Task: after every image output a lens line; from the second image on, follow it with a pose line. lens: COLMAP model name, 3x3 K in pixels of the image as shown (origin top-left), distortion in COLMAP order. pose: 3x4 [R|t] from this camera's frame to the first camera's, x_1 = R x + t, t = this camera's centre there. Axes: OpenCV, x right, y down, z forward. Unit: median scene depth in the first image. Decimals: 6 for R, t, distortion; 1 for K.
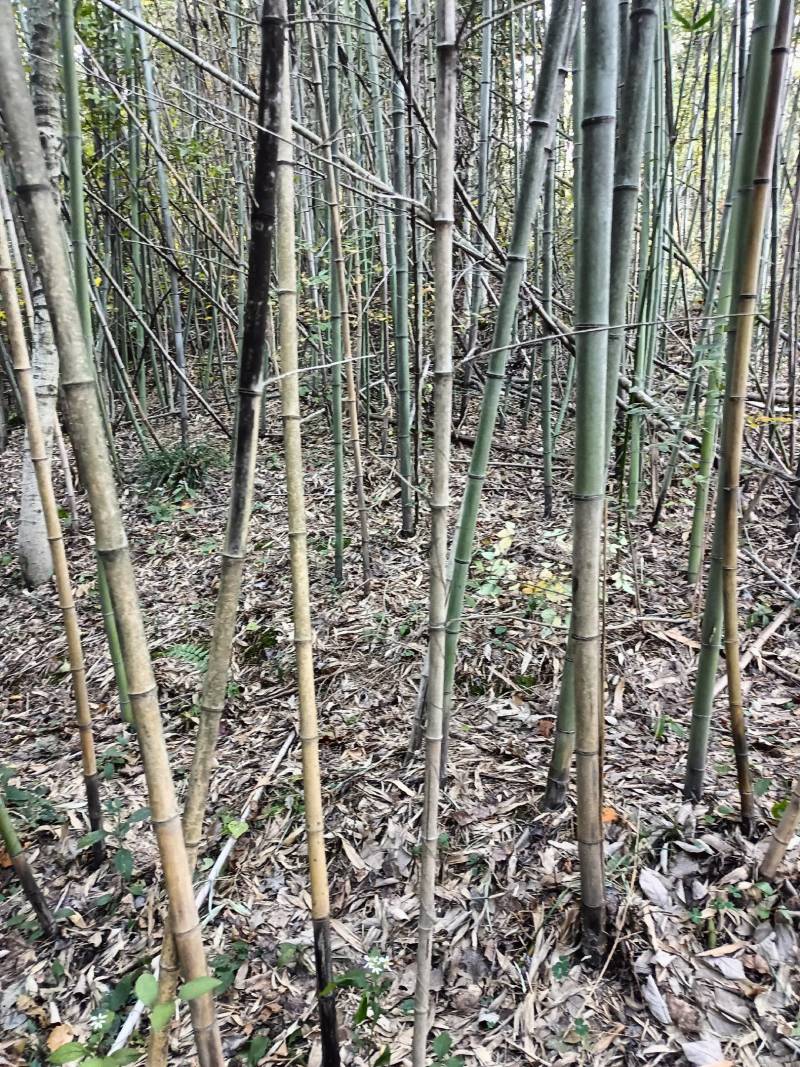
lens RADIAL K [[802.3, 0, 399.9], [0, 802.3, 534.2], [0, 0, 1]] dist [0.044465, -0.019645]
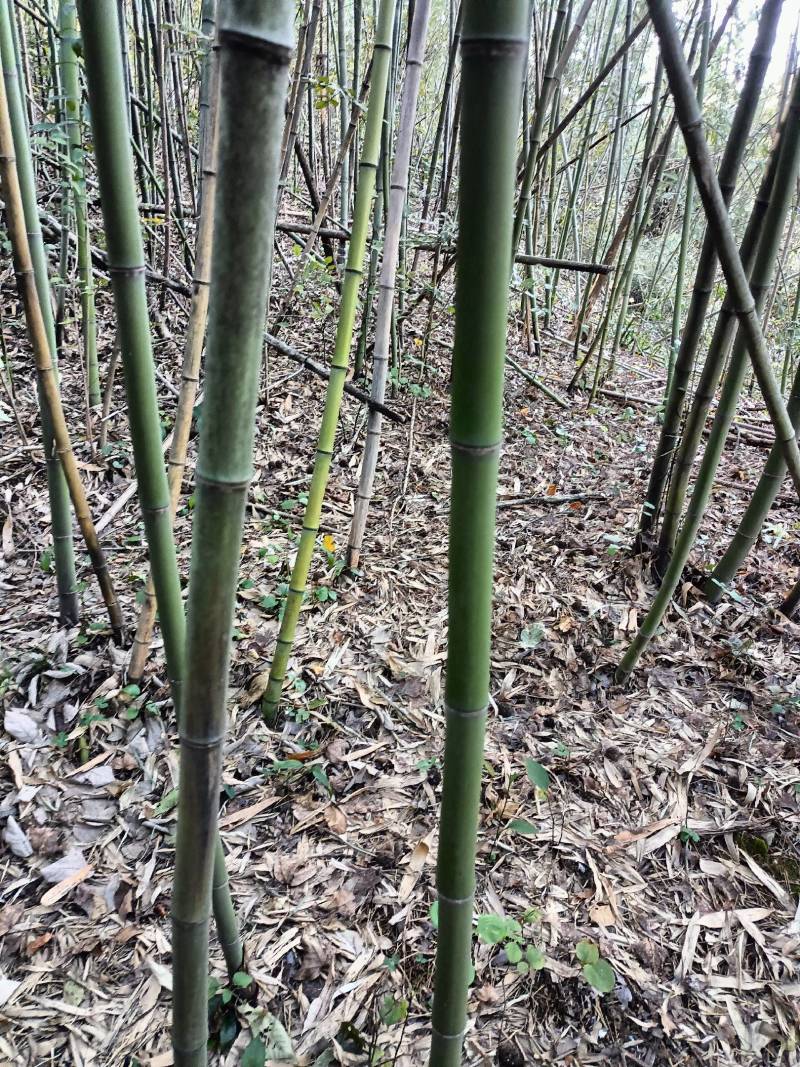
lens RADIAL K [[802.3, 0, 399.8], [0, 802.3, 535.2], [0, 0, 1]] dist [0.044465, -0.019645]
pose [[0.811049, -0.192679, 0.552335, 0.167319], [0.079610, 0.971769, 0.222097, 0.044935], [-0.579536, -0.136160, 0.803491, 0.028778]]
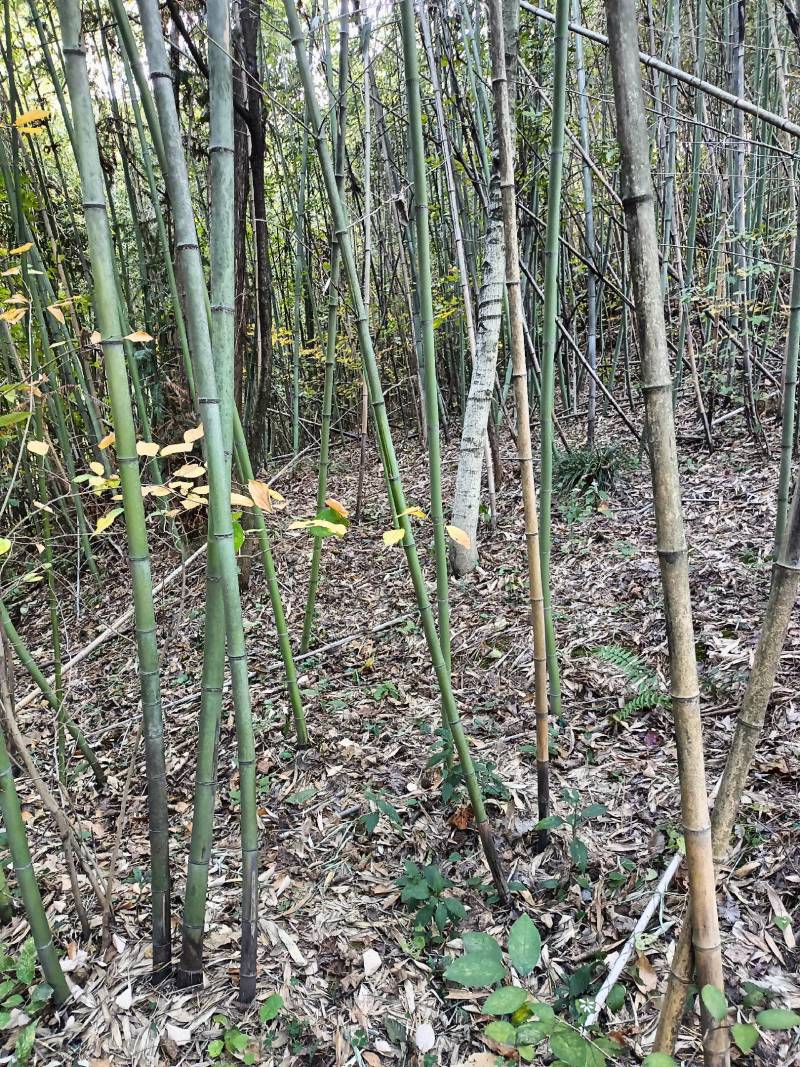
lens RADIAL K [[802.3, 0, 396.1], [0, 802.3, 537.5], [0, 0, 1]] dist [0.044465, -0.019645]
pose [[0.900321, 0.065414, -0.430284, -0.118900], [-0.064248, 0.997785, 0.017256, 0.002097], [0.430459, 0.012109, 0.902529, -0.026014]]
